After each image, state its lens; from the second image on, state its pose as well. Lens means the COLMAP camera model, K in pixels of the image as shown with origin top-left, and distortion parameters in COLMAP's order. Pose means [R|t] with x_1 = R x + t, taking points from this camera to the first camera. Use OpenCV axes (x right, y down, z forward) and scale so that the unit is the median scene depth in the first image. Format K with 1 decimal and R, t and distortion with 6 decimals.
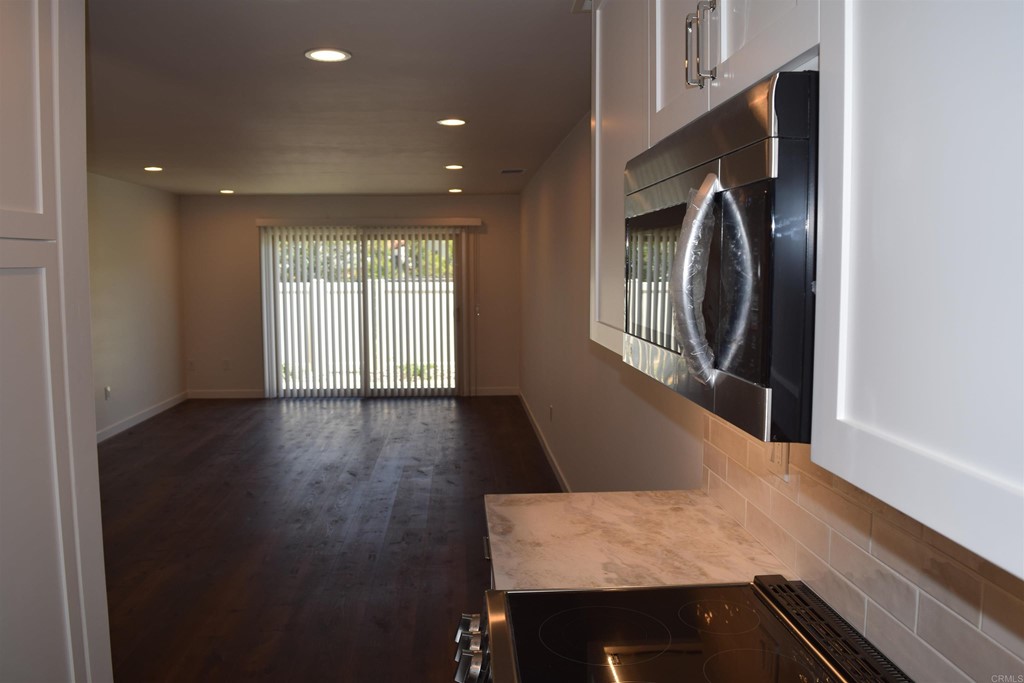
lens RADIAL K [[804.3, 0, 509.6], [0, 804.3, 343.1], [0, 0, 1]] dist [-0.088496, -0.003268]
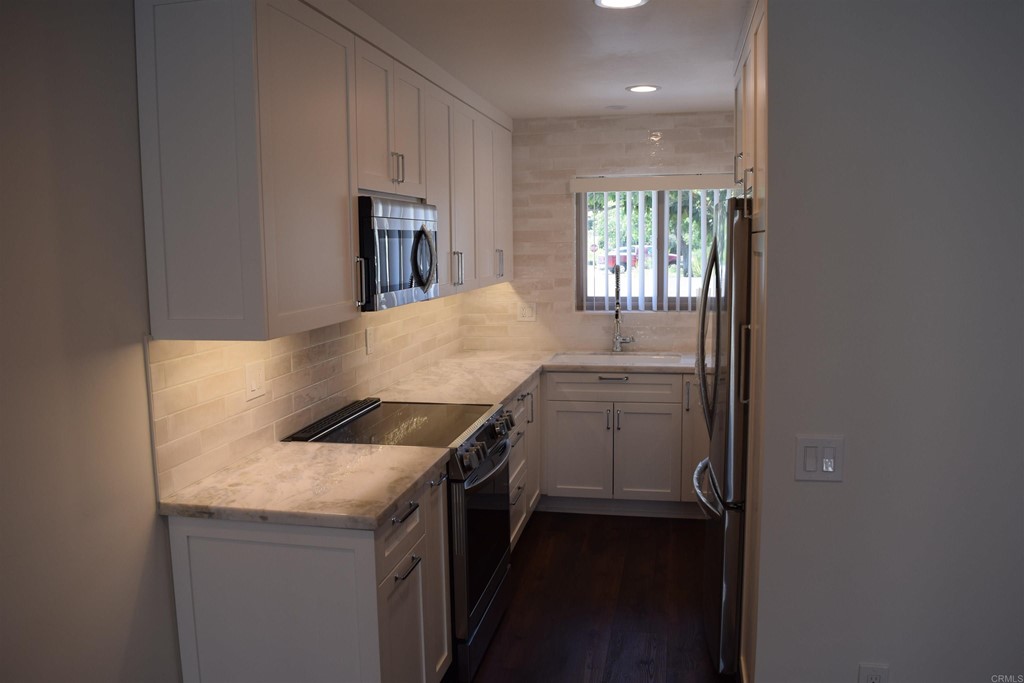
lens RADIAL K [[804.3, 0, 510.9], [0, 804.3, 344.4], [0, 0, 1]] dist [-0.088496, -0.003268]
pose [[-0.964069, -0.015116, 0.265220, -0.244478], [0.044998, 0.974661, 0.219116, -0.111214], [-0.261812, 0.223177, -0.938960, 1.048501]]
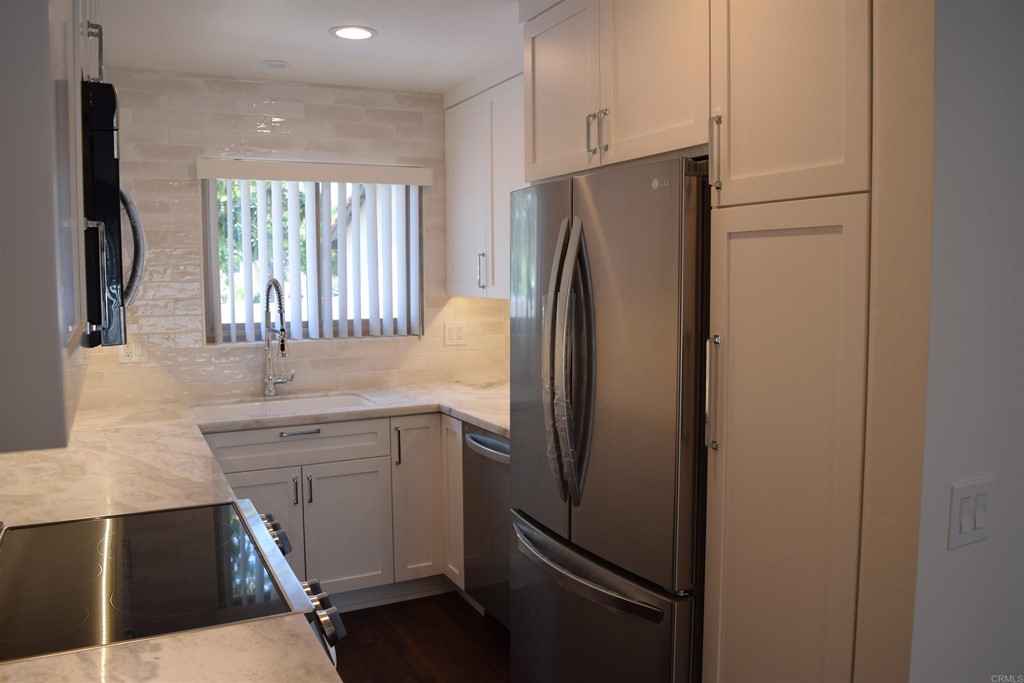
lens RADIAL K [[804.3, 0, 511.3], [0, 804.3, 343.4], [0, 0, 1]] dist [-0.088496, -0.003268]
pose [[-0.921620, 0.044617, -0.385521, 0.037369], [-0.028809, 0.982764, 0.182608, -0.051521], [0.387024, 0.179402, -0.904449, 0.747389]]
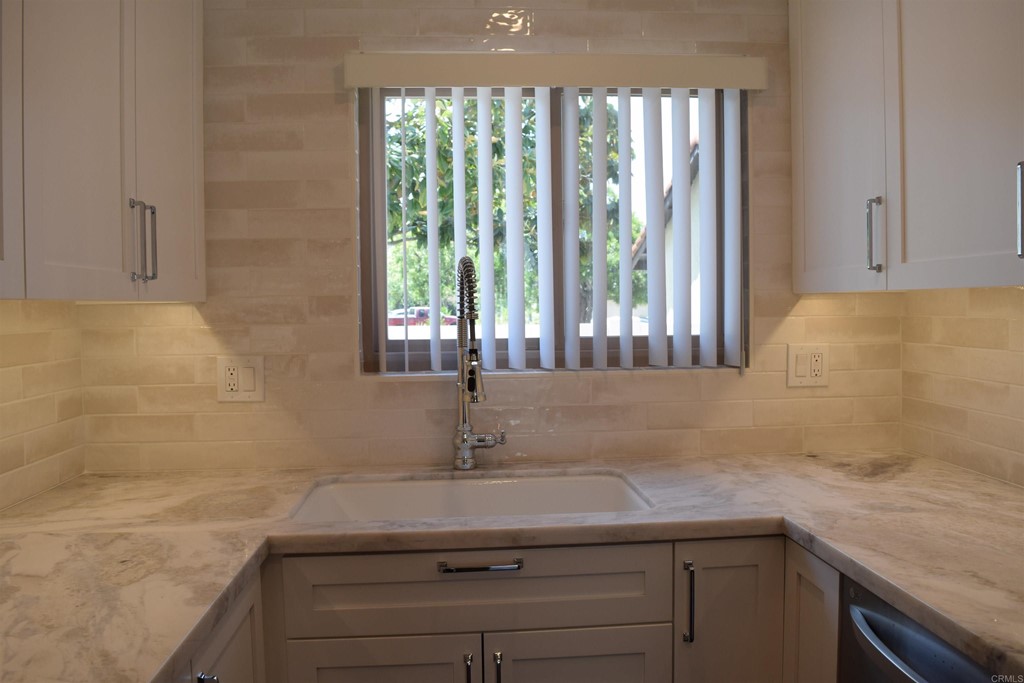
lens RADIAL K [[804.3, 0, 506.0], [0, 804.3, 340.4], [0, 0, 1]] dist [-0.088496, -0.003268]
pose [[-0.999817, 0.018936, -0.002698, -0.091781], [0.018355, 0.989541, 0.143078, 0.031586], [0.005379, 0.143002, -0.989708, 0.299258]]
